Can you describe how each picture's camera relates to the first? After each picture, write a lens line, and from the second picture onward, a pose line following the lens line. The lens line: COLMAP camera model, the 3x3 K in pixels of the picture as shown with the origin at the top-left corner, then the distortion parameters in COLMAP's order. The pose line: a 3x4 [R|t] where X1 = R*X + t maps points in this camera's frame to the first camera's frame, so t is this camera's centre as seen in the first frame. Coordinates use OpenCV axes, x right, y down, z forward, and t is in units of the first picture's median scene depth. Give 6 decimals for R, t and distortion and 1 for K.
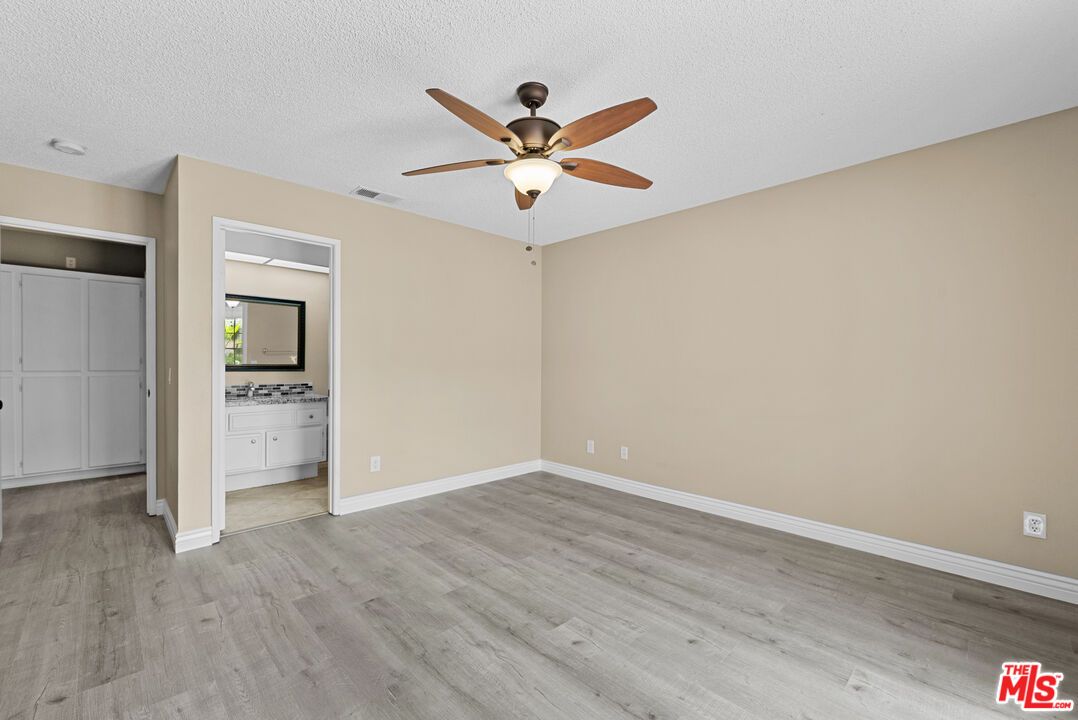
lens RADIAL K [[487.6, 0, 530.2], [0, 487.6, 355.9], [0, 0, 1]] dist [-0.001645, -0.000119]
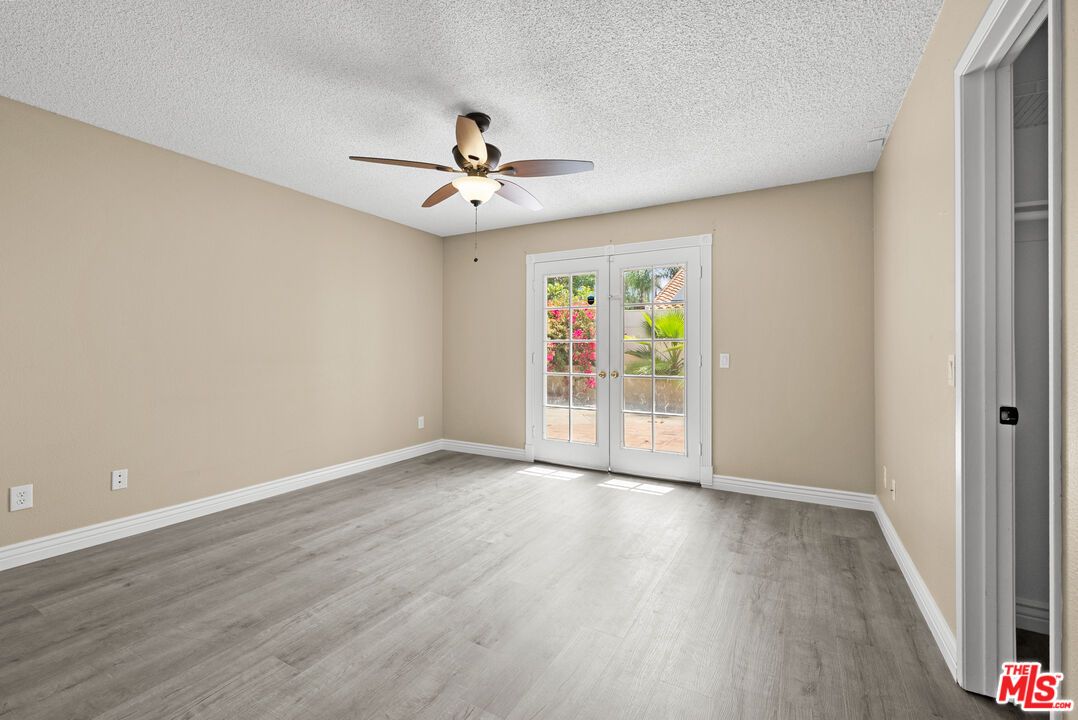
lens RADIAL K [[431.6, 0, 545.2], [0, 431.6, 353.5], [0, 0, 1]] dist [-0.000568, -0.000272]
pose [[-0.312279, -0.010106, 0.949937, -0.884520], [-0.015253, 0.999868, 0.005623, 0.004098], [-0.949868, -0.012733, -0.312392, 0.951308]]
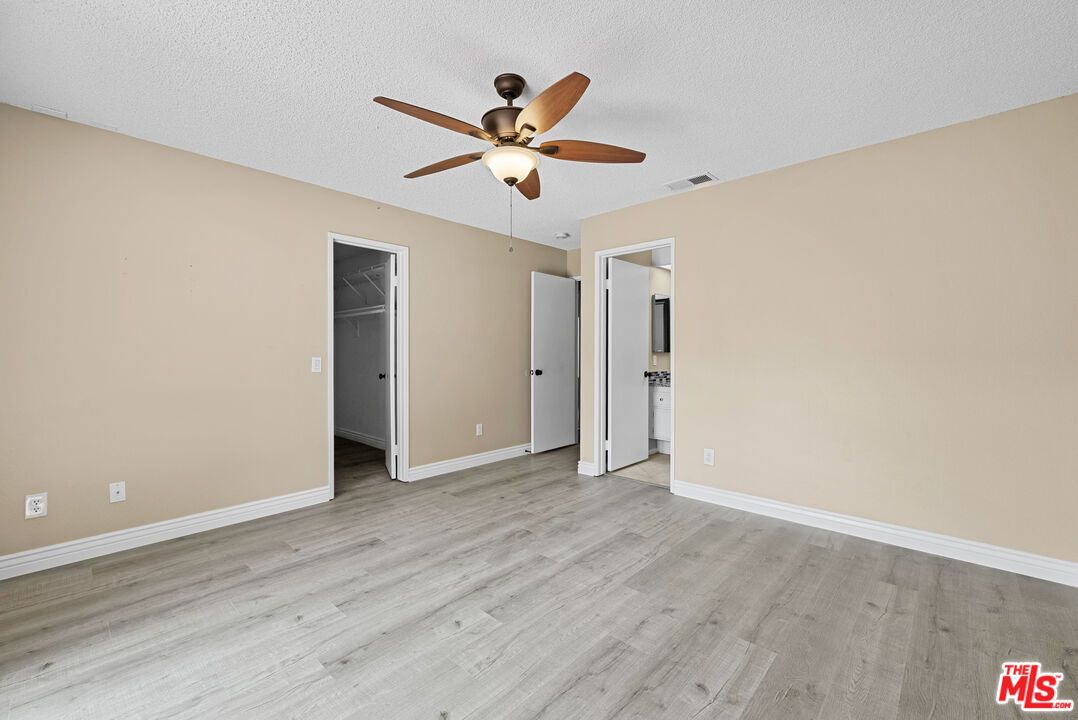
lens RADIAL K [[431.6, 0, 529.7], [0, 431.6, 355.9], [0, 0, 1]] dist [-0.000568, -0.000272]
pose [[0.038403, 0.004111, -0.999254, 0.751561], [0.012567, 0.999910, 0.004597, 0.000541], [0.999183, -0.012734, 0.038348, 0.813910]]
